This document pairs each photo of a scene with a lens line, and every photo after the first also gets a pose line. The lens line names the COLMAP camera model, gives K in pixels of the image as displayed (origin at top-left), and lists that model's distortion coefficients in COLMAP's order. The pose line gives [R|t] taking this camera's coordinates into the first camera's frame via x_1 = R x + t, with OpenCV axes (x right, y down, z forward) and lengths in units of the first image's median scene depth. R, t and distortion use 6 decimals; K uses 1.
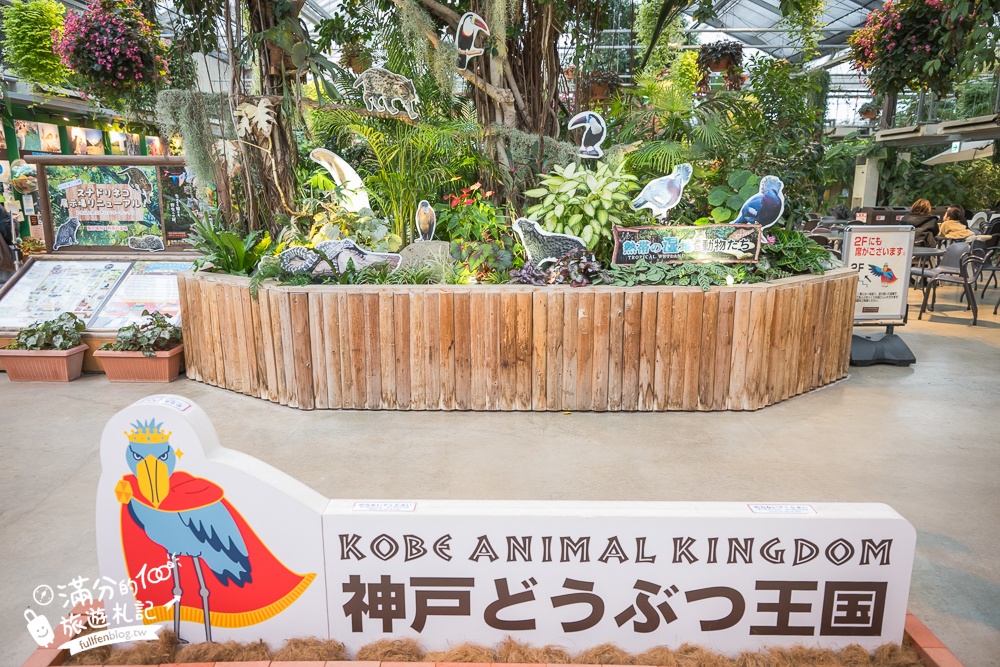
lens RADIAL K [[680.8, 0, 496.0], [0, 680.8, 334.4], [0, 0, 1]] dist [0.003505, -0.001059]
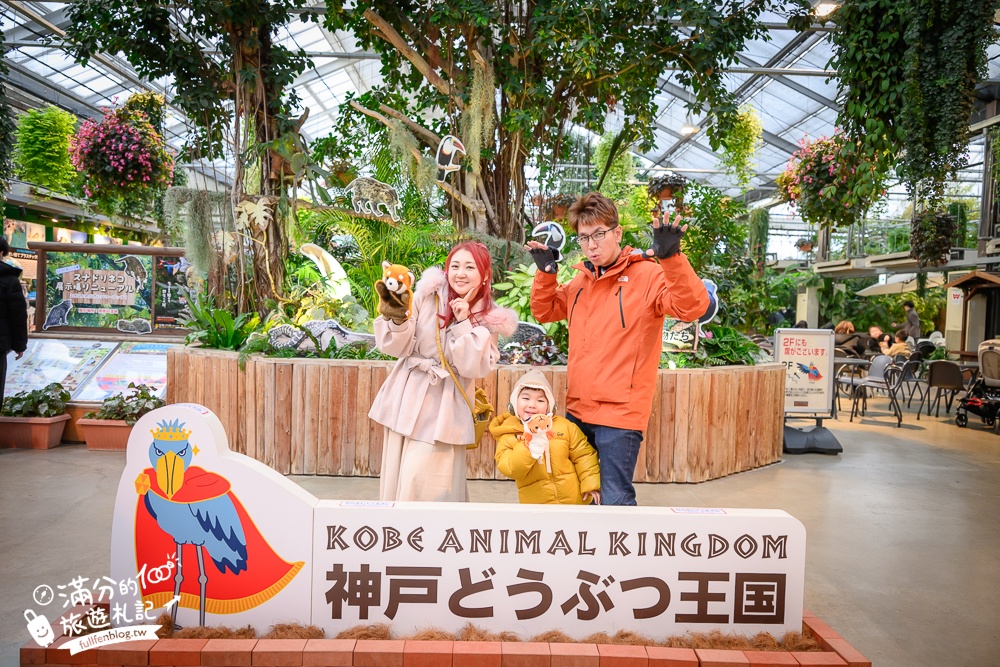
lens RADIAL K [[680.8, 0, 502.8], [0, 680.8, 335.4], [0, 0, 1]] dist [0.003505, -0.001059]
pose [[0.997850, 0.032516, 0.056896, -0.002711], [-0.021932, 0.983854, -0.177624, 0.069185], [-0.061754, 0.175994, 0.982452, -0.089895]]
